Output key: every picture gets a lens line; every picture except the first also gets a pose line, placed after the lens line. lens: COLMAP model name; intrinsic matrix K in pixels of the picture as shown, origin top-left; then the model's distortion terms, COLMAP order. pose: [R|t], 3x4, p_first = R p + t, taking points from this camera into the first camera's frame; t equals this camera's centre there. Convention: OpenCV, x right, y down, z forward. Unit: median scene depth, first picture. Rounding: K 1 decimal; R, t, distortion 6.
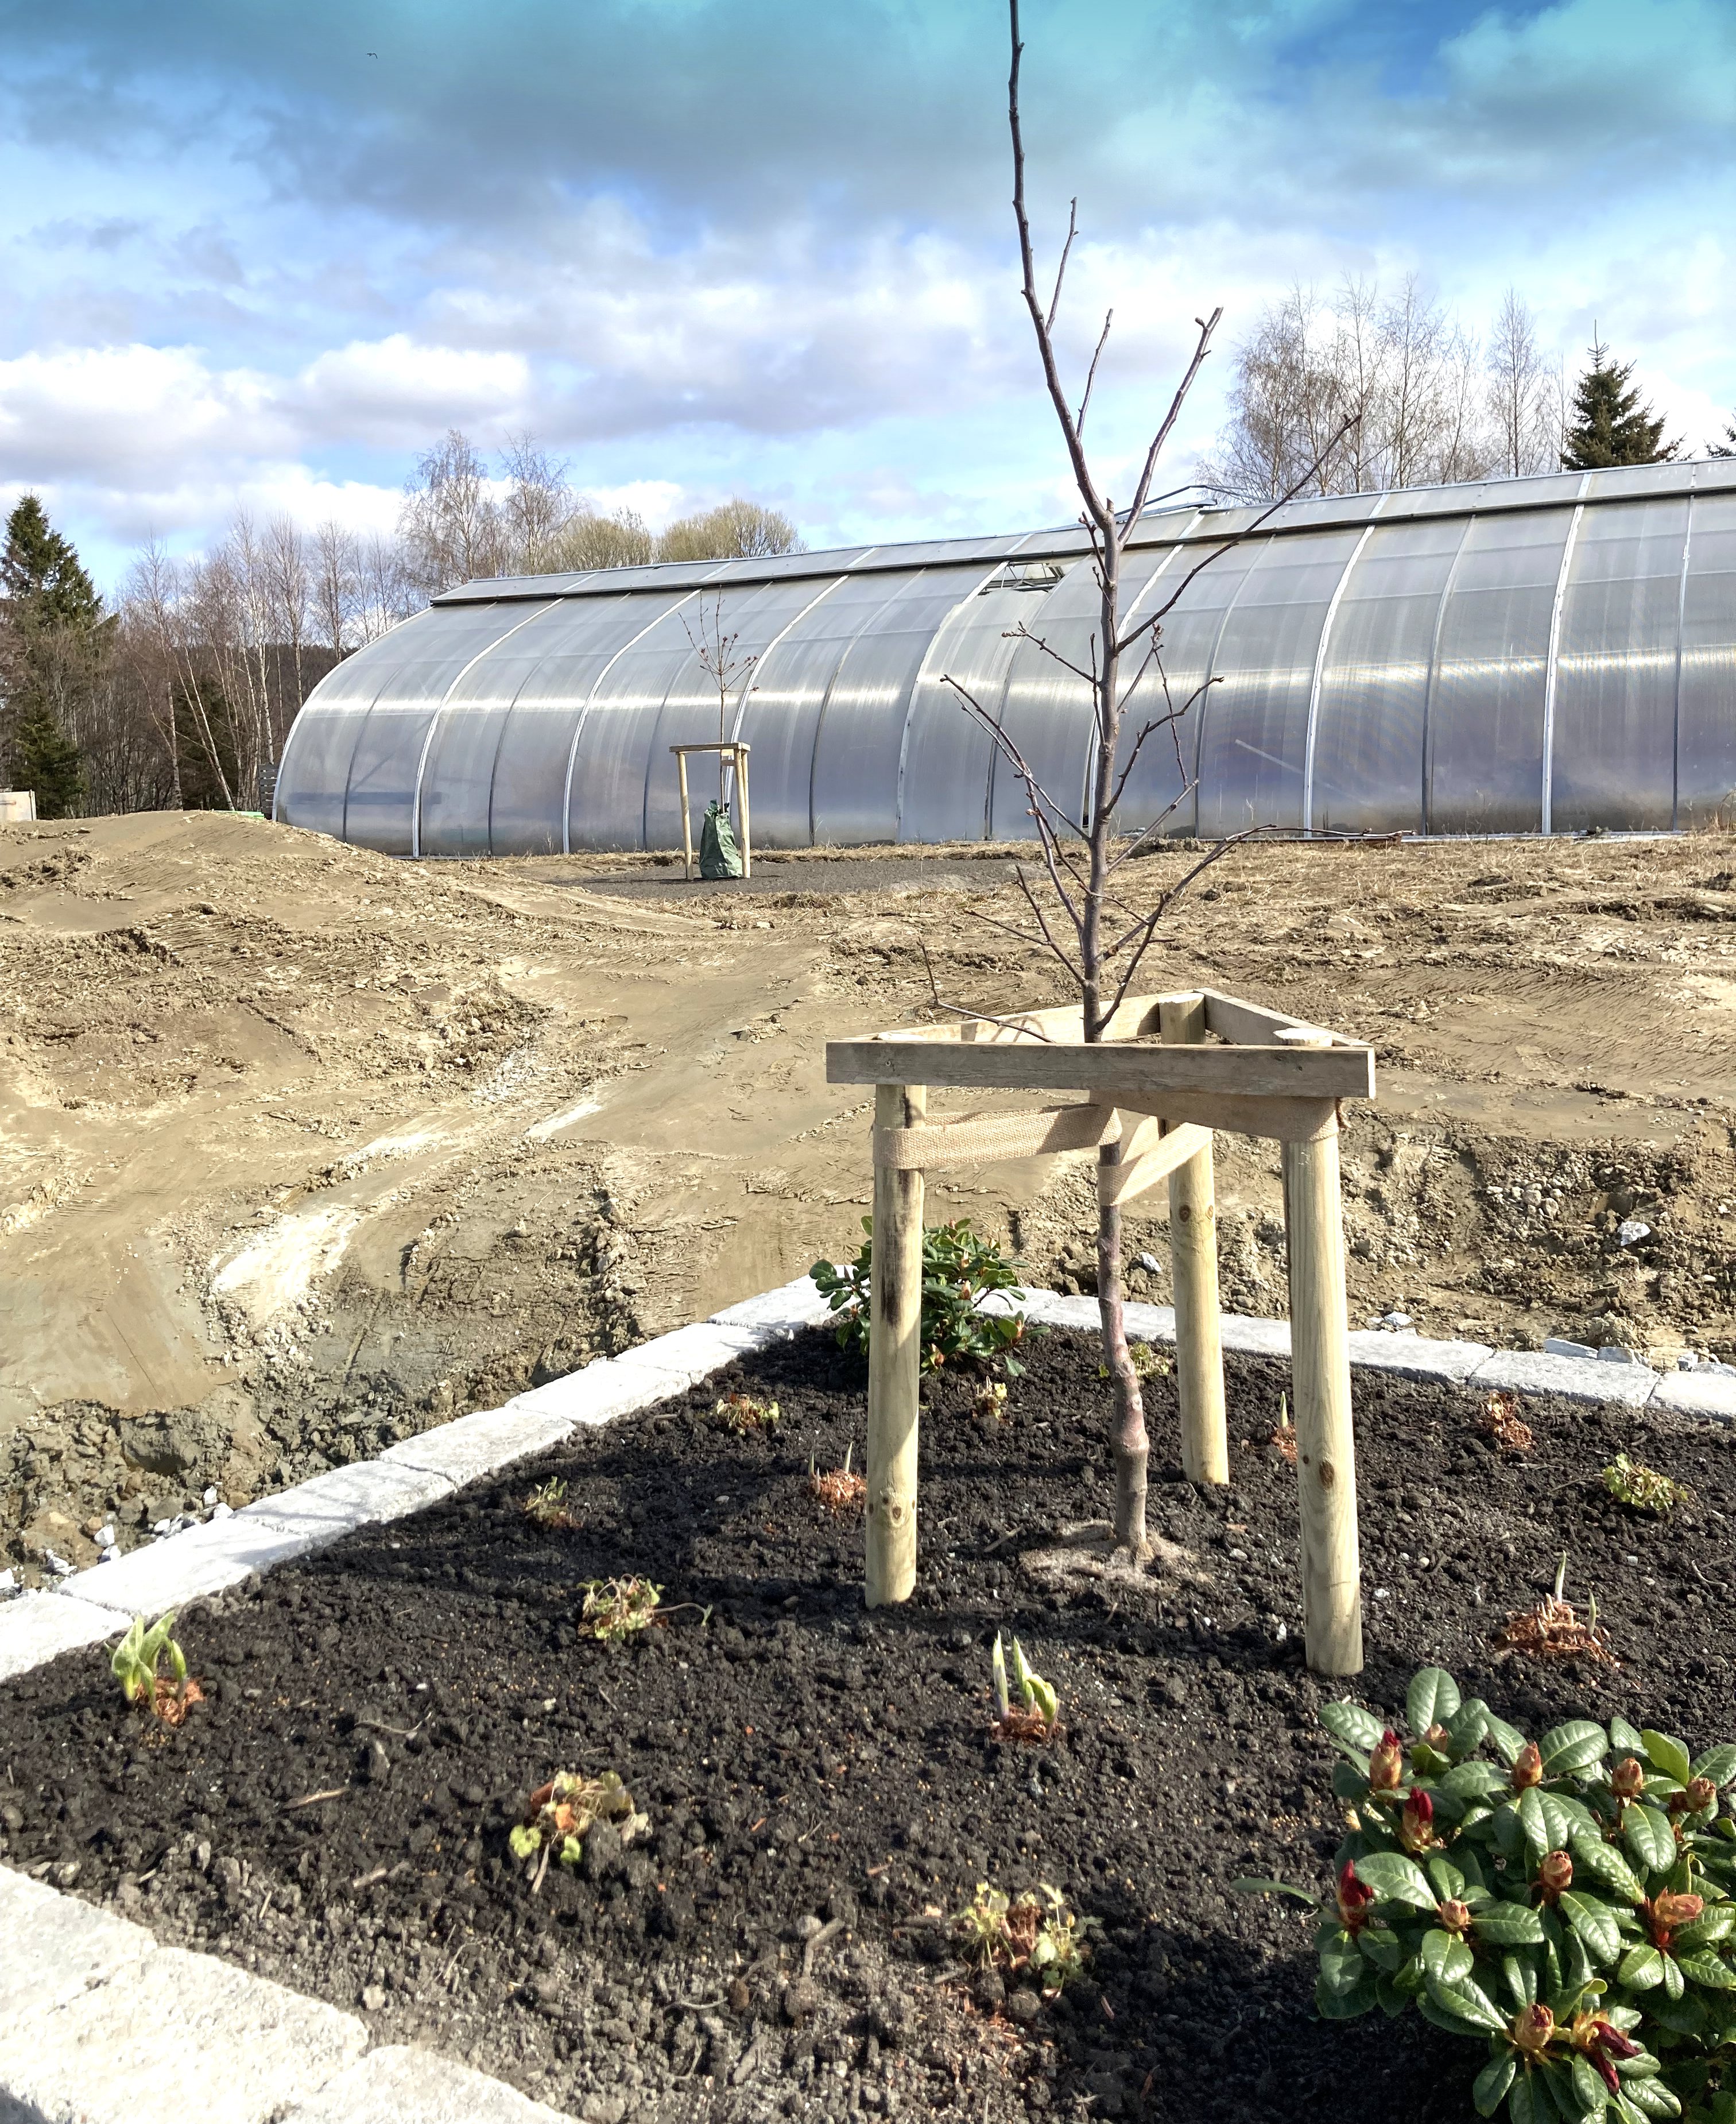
lens RADIAL K [[1914.7, 0, 882.4], [0, 1914.7, 965.5], [0, 0, 1]] dist [0.031038, 0.009585]
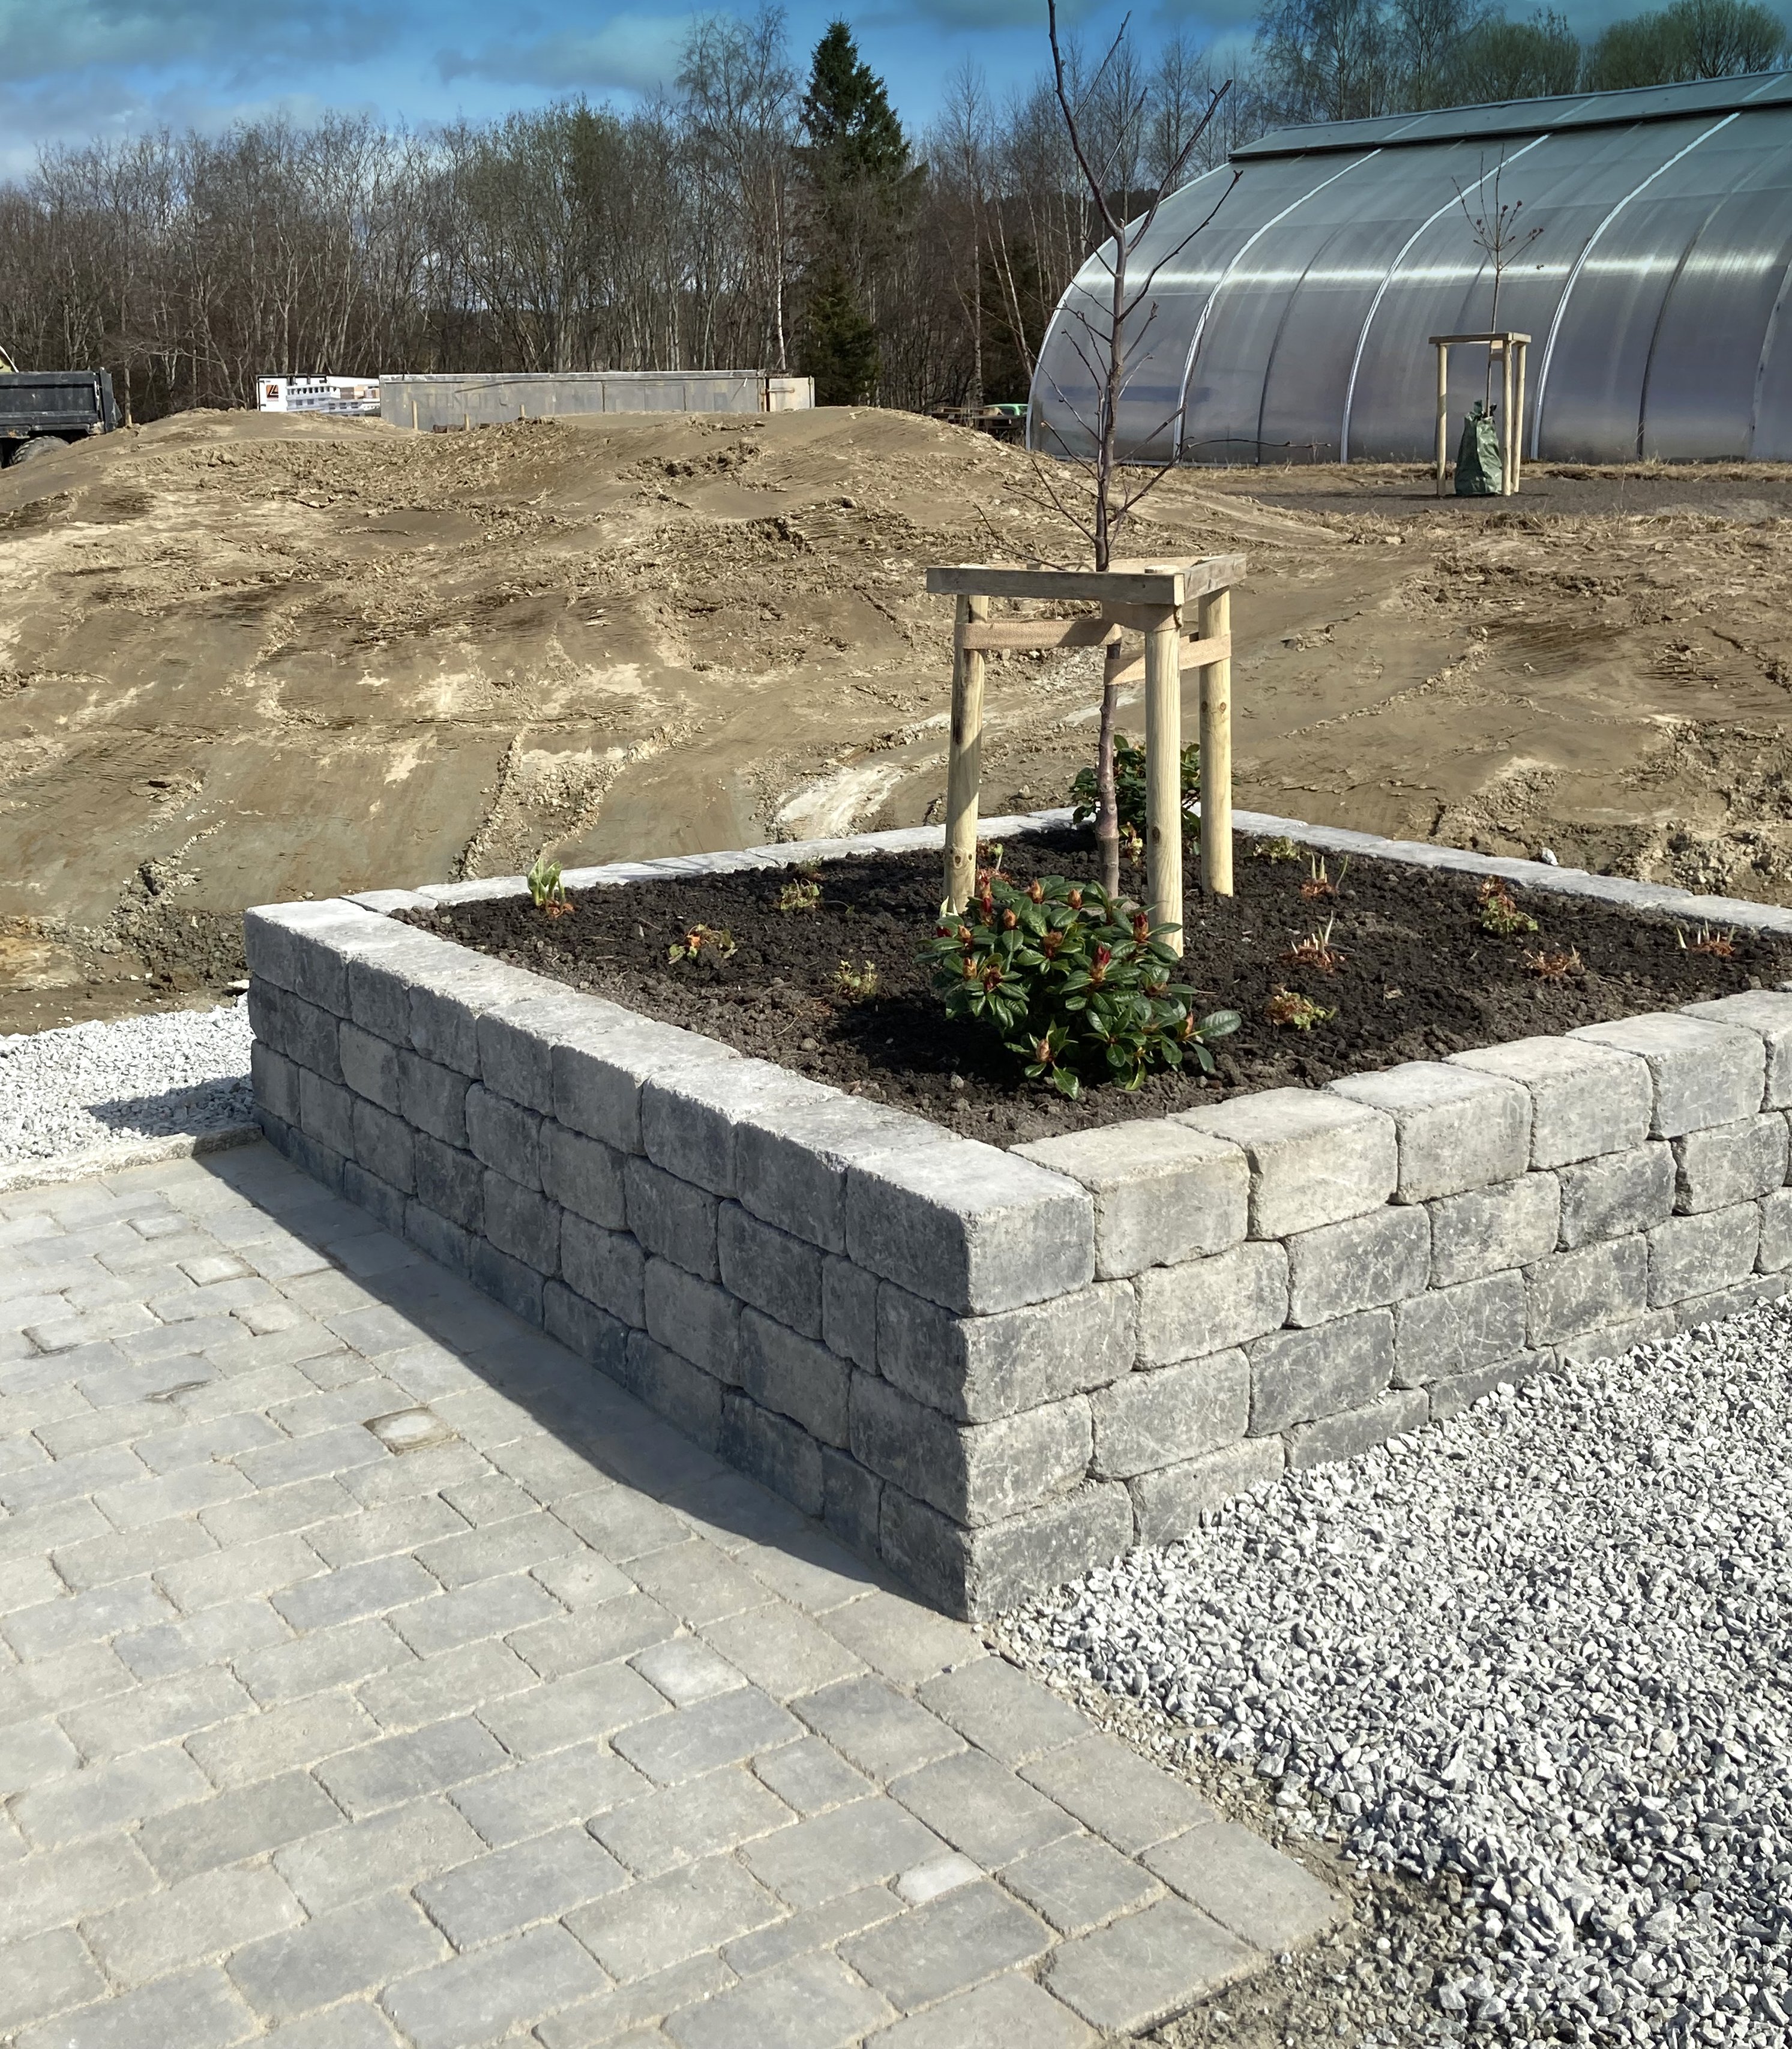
lens RADIAL K [[2651.4, 0, 880.1], [0, 2651.4, 1008.0], [0, 0, 1]] dist [0.082250, 0.000000]
pose [[0.911329, 0.110055, -0.396696, 0.277107], [-0.053205, 0.987009, 0.151597, 0.022514], [0.408227, -0.117048, 0.905345, -0.351719]]
